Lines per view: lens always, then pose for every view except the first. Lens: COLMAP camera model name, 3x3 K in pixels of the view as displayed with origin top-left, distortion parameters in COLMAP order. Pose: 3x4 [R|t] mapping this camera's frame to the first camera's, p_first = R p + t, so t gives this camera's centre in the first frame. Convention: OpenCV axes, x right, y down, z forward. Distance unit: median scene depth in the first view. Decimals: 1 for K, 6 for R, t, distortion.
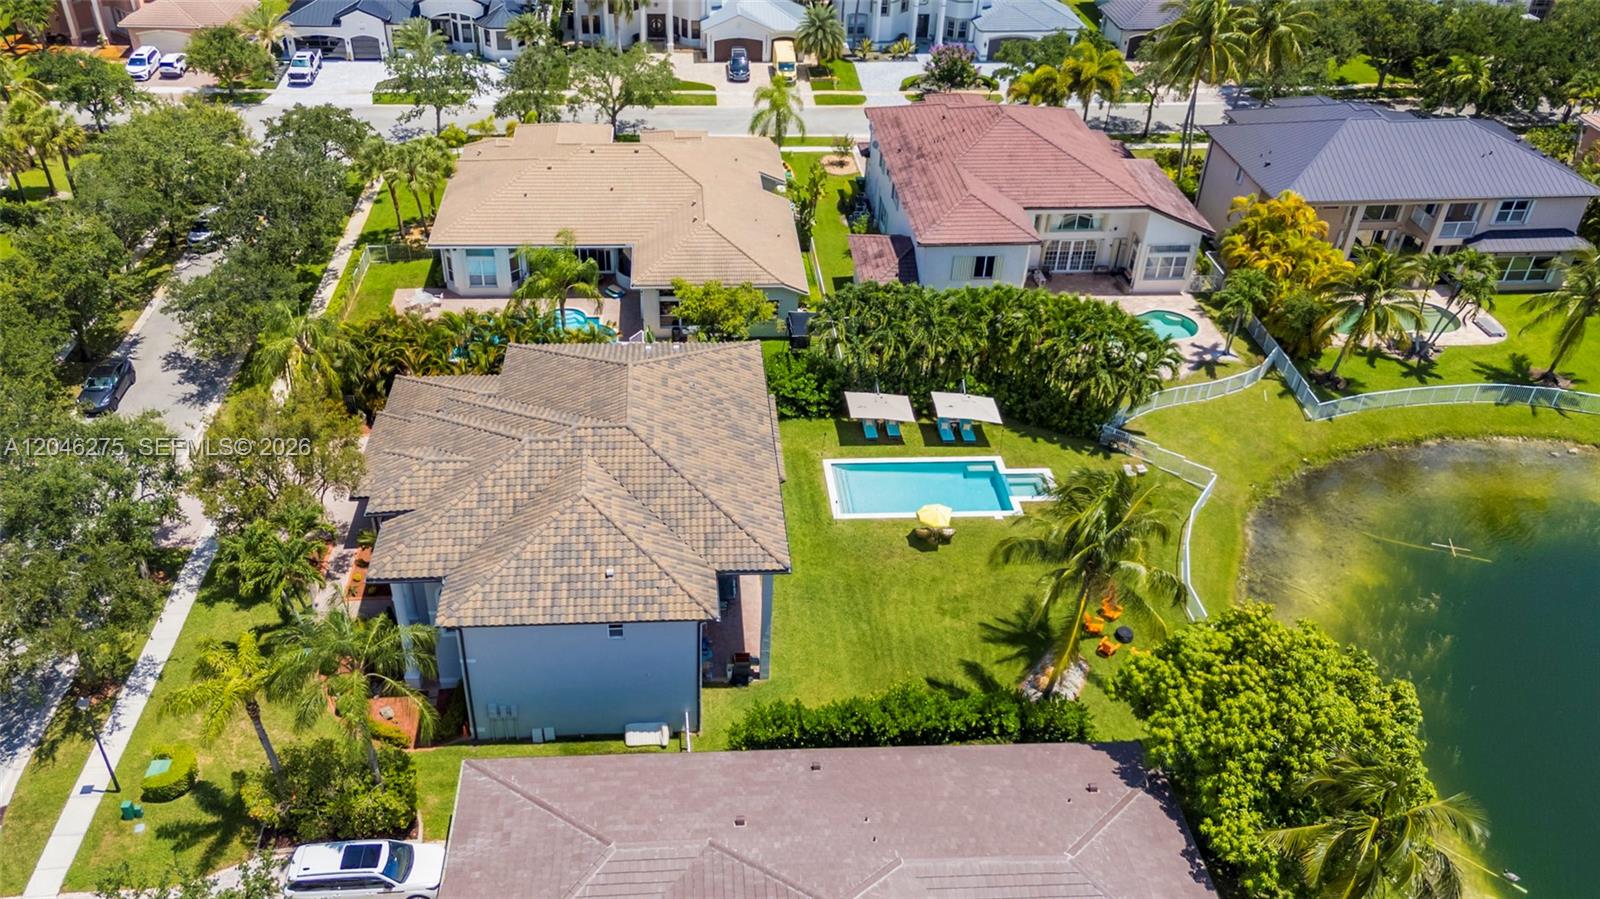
lens RADIAL K [[1190.8, 0, 736.6], [0, 1190.8, 450.3], [0, 0, 1]] dist [0.063874, 0.002911]
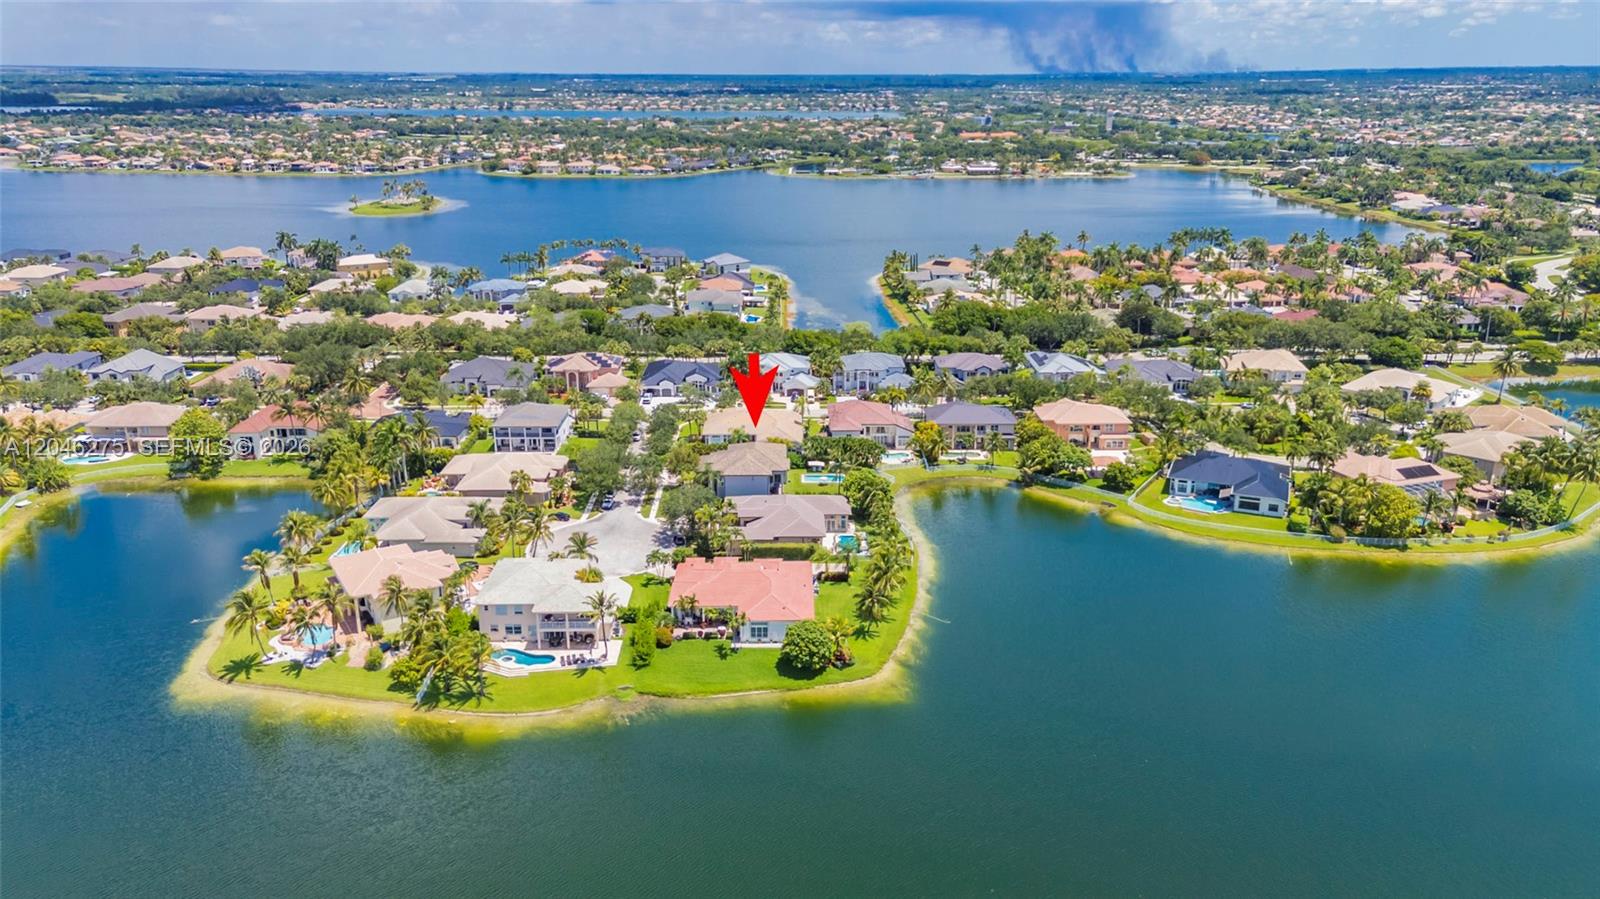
lens RADIAL K [[1184.3, 0, 800.0], [0, 1184.3, 449.5], [0, 0, 1]] dist [0.061472, 0.007161]
pose [[0.998940, 0.000012, -0.046025, 0.203916], [-0.014198, 0.951305, -0.307923, 0.947450], [0.043781, 0.308250, 0.950298, -2.336858]]
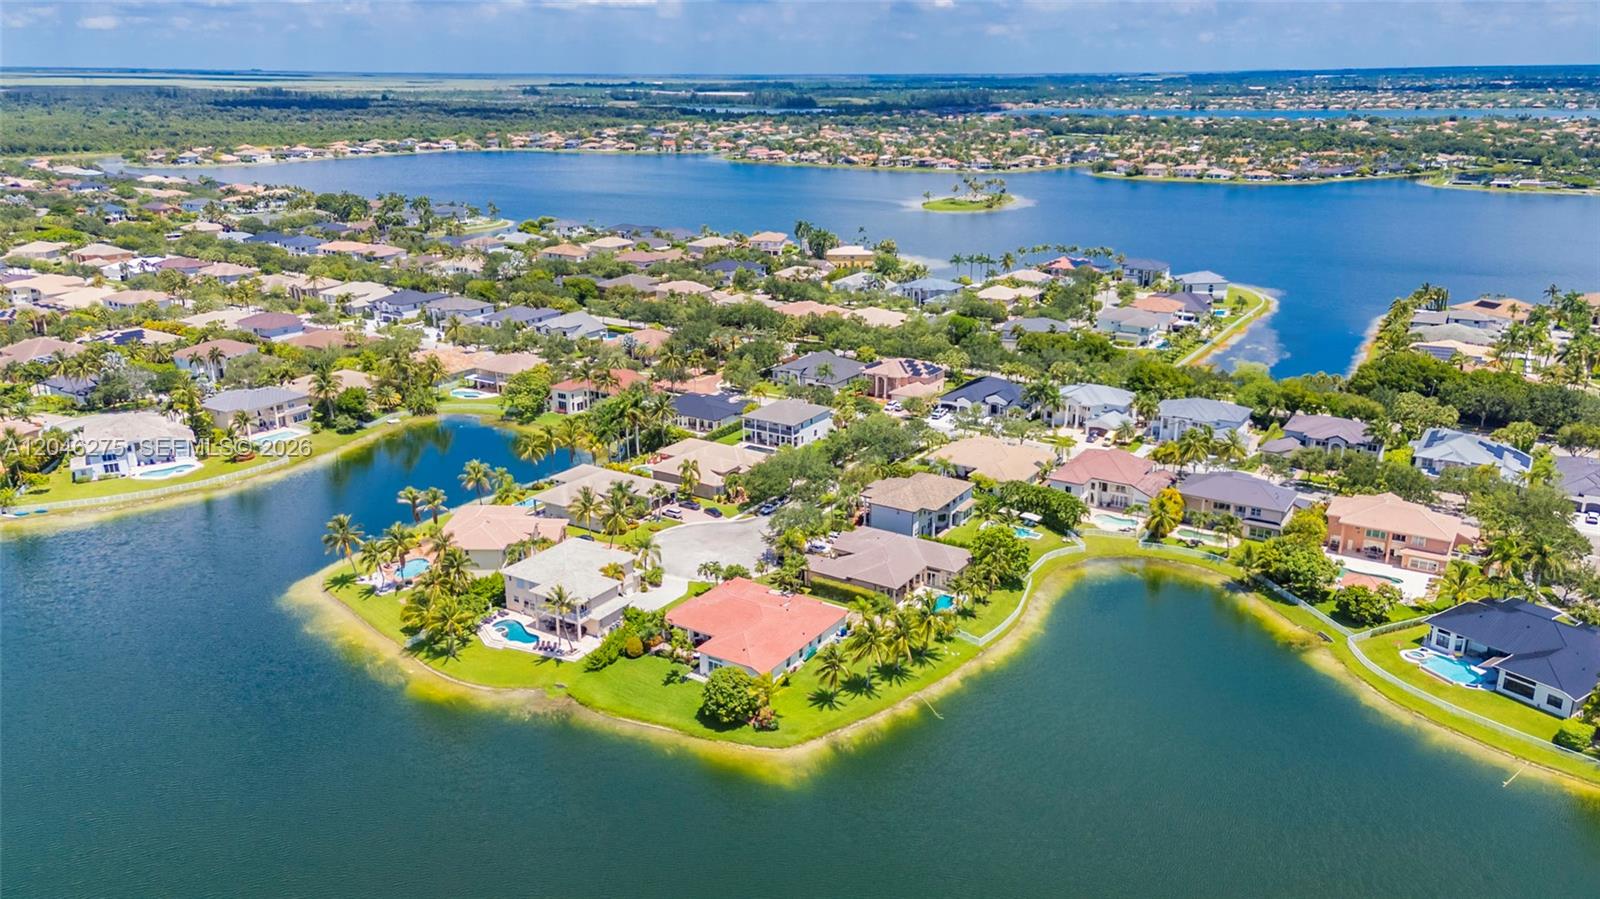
lens RADIAL K [[1184.3, 0, 800.0], [0, 1184.3, 449.5], [0, 0, 1]] dist [0.061472, 0.007161]
pose [[0.812091, 0.161384, -0.560771, 1.290254], [-0.328321, 0.920821, -0.210461, 0.612702], [0.482404, 0.355027, 0.800776, -1.829898]]
